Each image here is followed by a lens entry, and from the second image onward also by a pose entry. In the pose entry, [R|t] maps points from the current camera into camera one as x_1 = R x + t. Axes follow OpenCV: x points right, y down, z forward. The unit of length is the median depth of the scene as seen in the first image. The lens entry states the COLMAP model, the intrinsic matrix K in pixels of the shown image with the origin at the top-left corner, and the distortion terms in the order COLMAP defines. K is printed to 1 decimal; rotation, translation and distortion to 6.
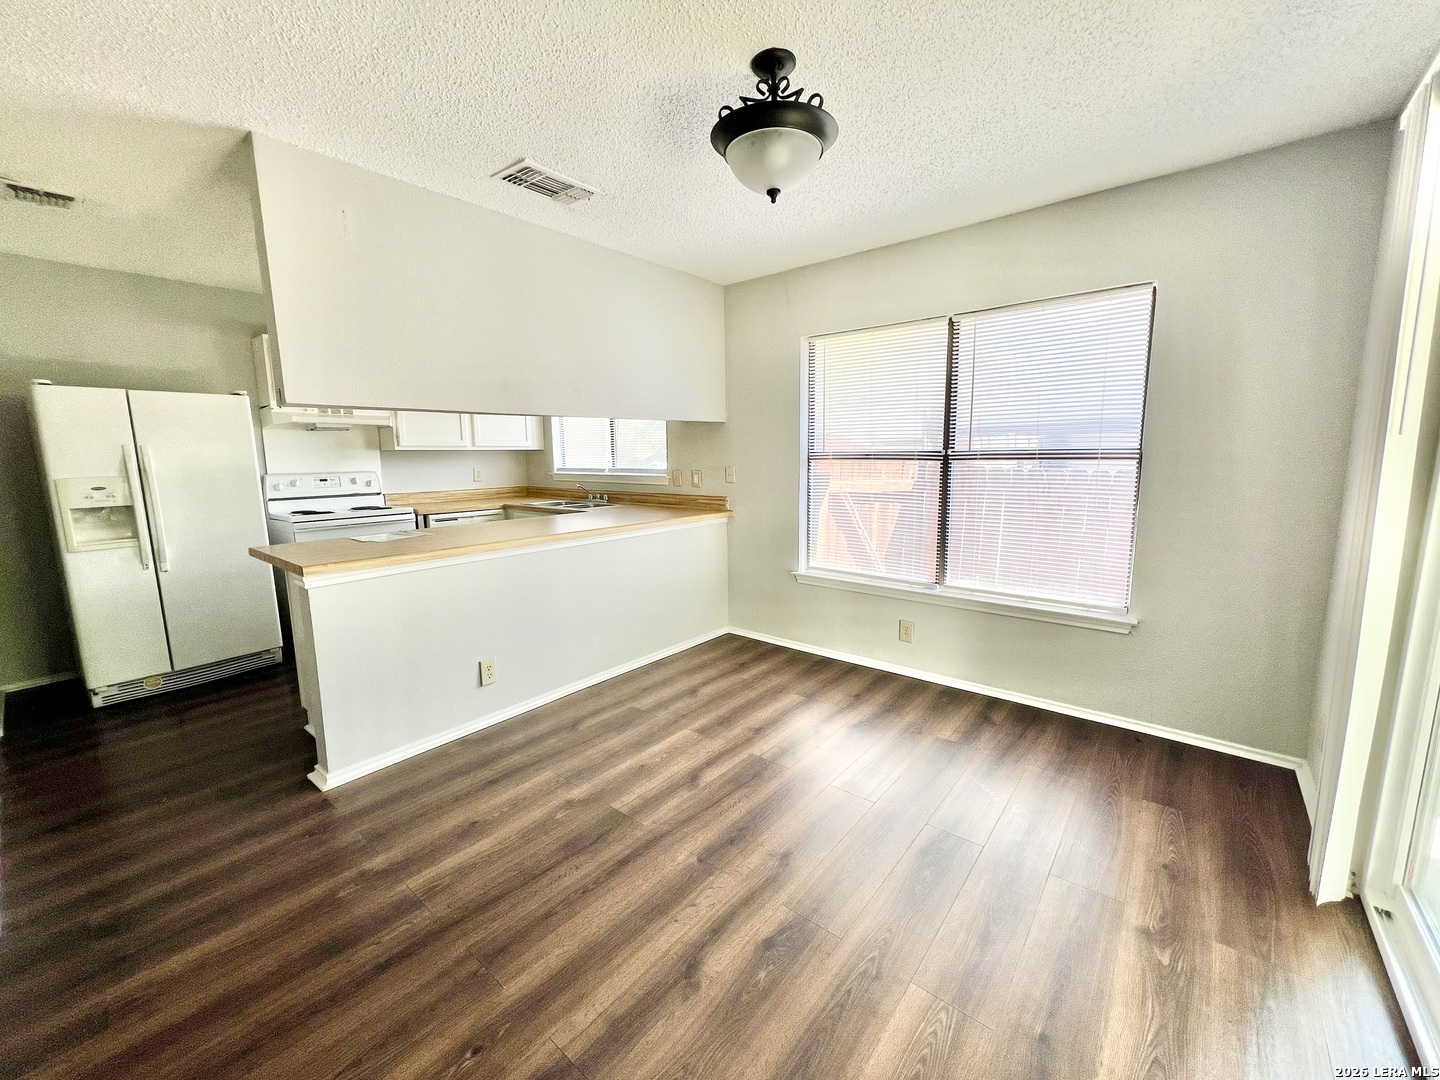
lens RADIAL K [[577.6, 0, 719.4], [0, 577.6, 538.3], [0, 0, 1]] dist [0.001865, 0.000467]
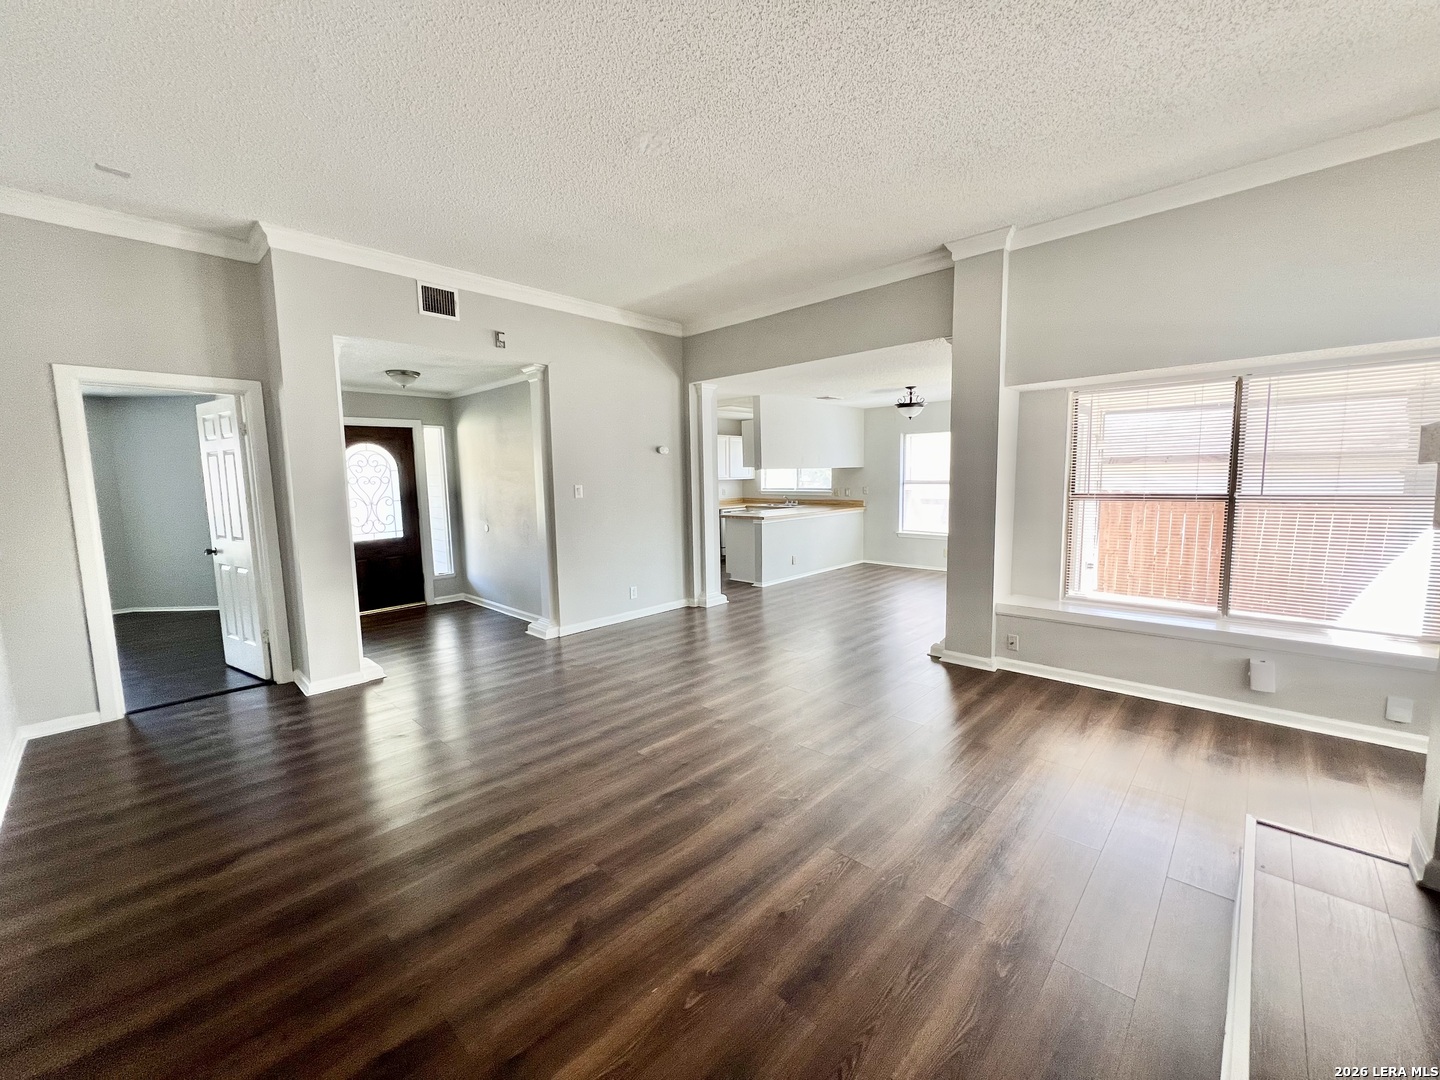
lens RADIAL K [[579.1, 0, 720.1], [0, 579.1, 532.6], [0, 0, 1]] dist [0.003214, 0.000055]
pose [[0.998098, 0.001516, -0.061632, -0.485738], [-0.004306, 0.998970, -0.045164, 0.187307], [0.061500, 0.045343, 0.997077, -1.514056]]
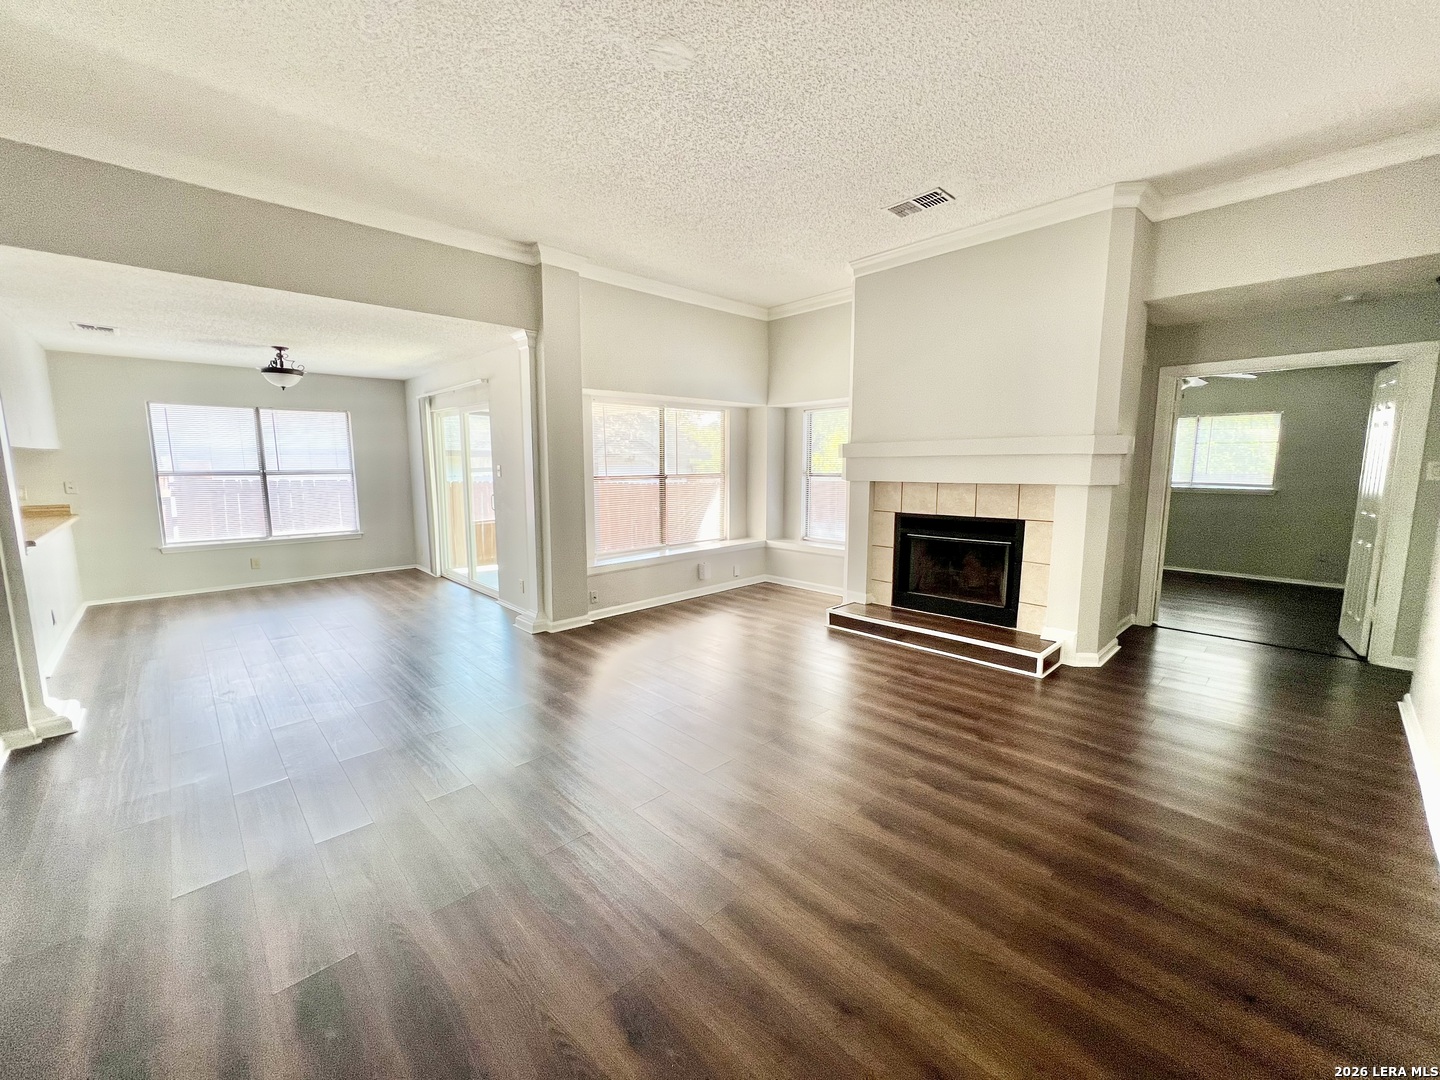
lens RADIAL K [[579.1, 0, 715.3], [0, 579.1, 533.7], [0, 0, 1]] dist [0.003214, 0.000055]
pose [[0.122177, -0.112463, 0.986116, -1.385867], [0.143836, 0.985077, 0.094523, 0.100813], [-0.982030, 0.130291, 0.136530, -0.785701]]
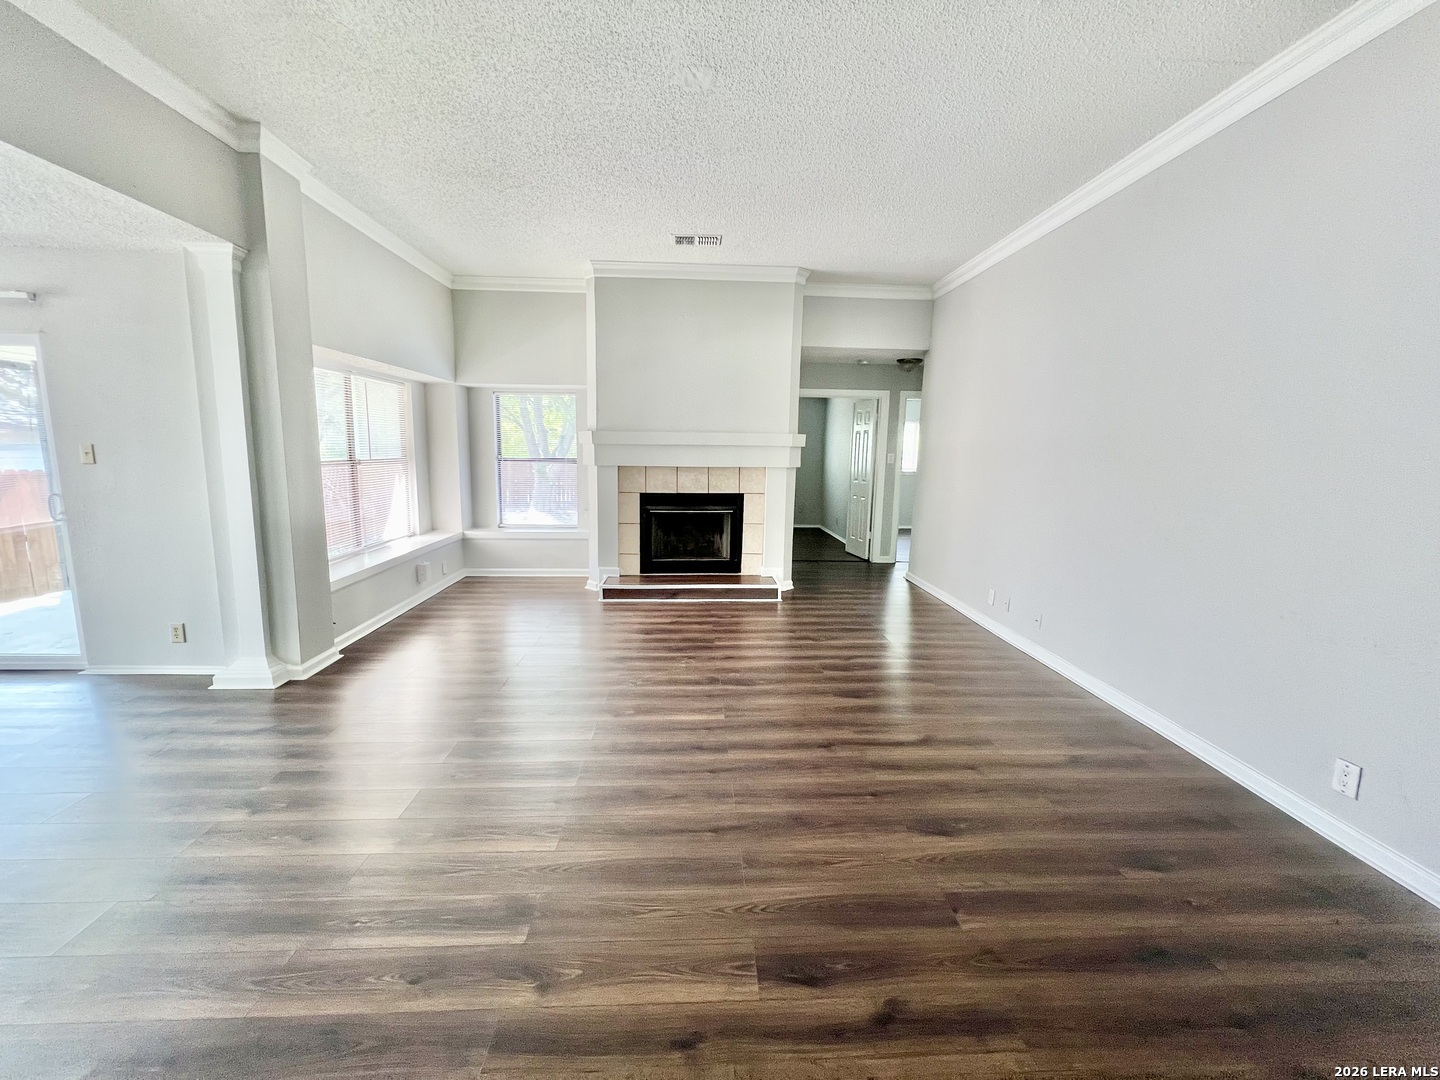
lens RADIAL K [[579.1, 0, 716.0], [0, 579.1, 534.7], [0, 0, 1]] dist [0.003214, 0.000055]
pose [[-0.673866, -0.109708, 0.730663, -1.280782], [0.096559, 0.967357, 0.234301, -0.002738], [-0.732517, 0.228440, -0.641275, -0.103554]]
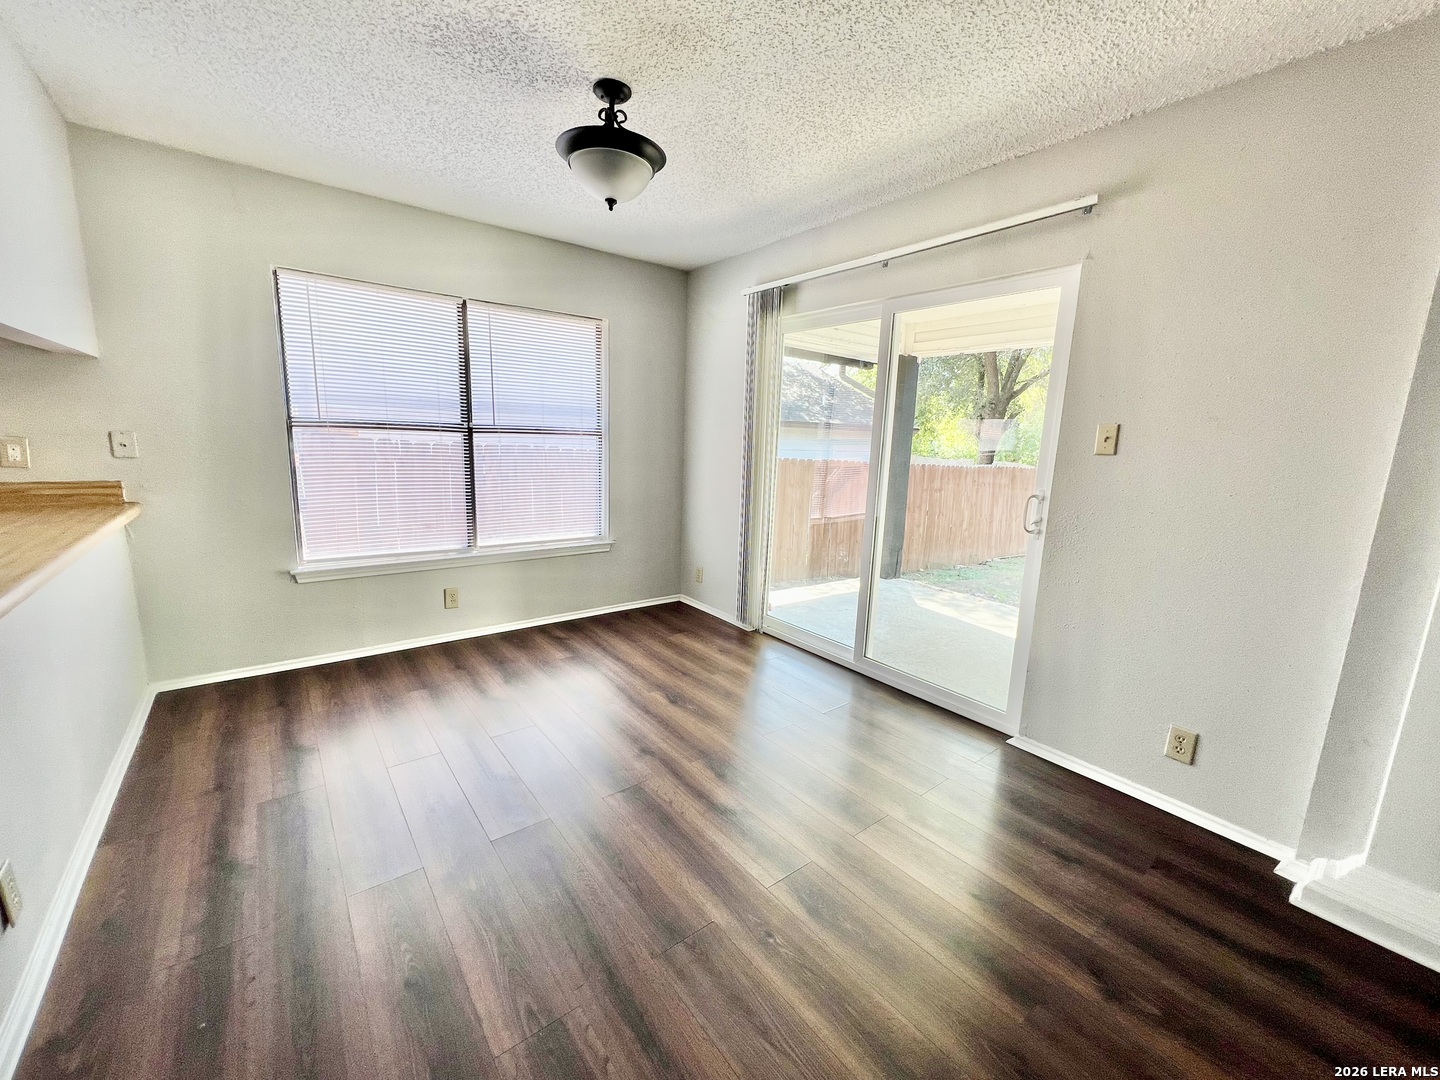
lens RADIAL K [[577.6, 0, 717.8], [0, 577.6, 537.4], [0, 0, 1]] dist [0.001865, 0.000467]
pose [[0.214215, -0.150684, 0.965094, -0.554274], [0.106977, 0.985705, 0.130157, -0.029768], [-0.970911, 0.075362, 0.227272, 0.293390]]
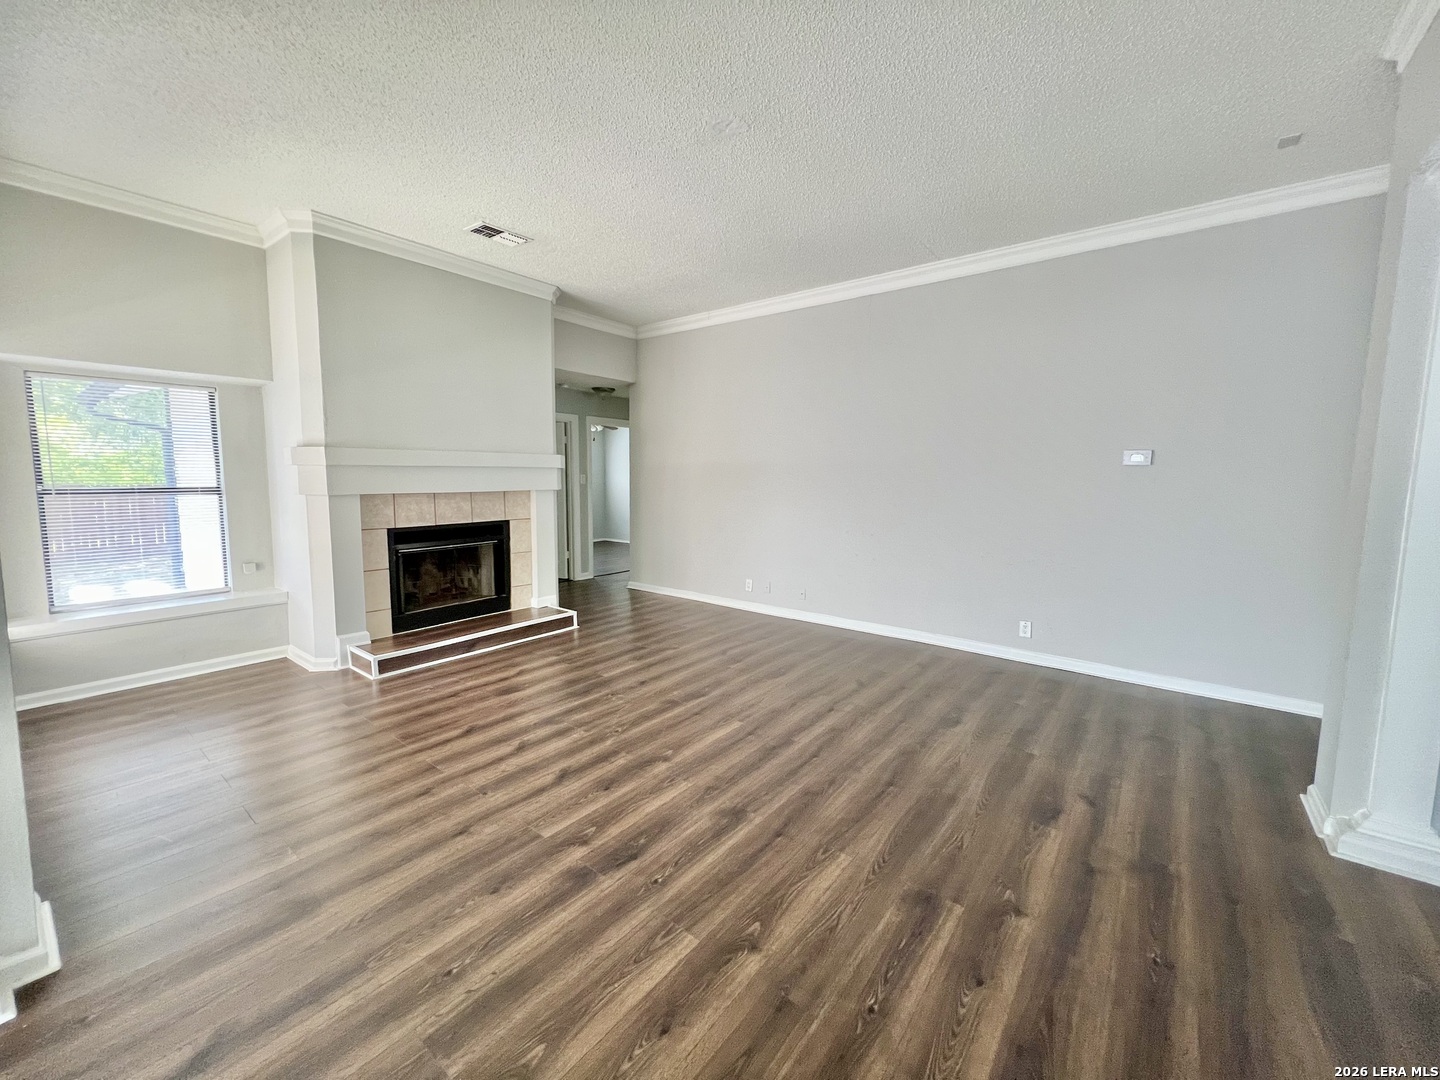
lens RADIAL K [[579.1, 0, 718.5], [0, 579.1, 534.7], [0, 0, 1]] dist [0.003214, 0.000055]
pose [[-0.999586, 0.007256, -0.027857, -0.600711], [0.000292, 0.970215, 0.242243, -0.046260], [0.028785, 0.242135, -0.969816, 0.222643]]
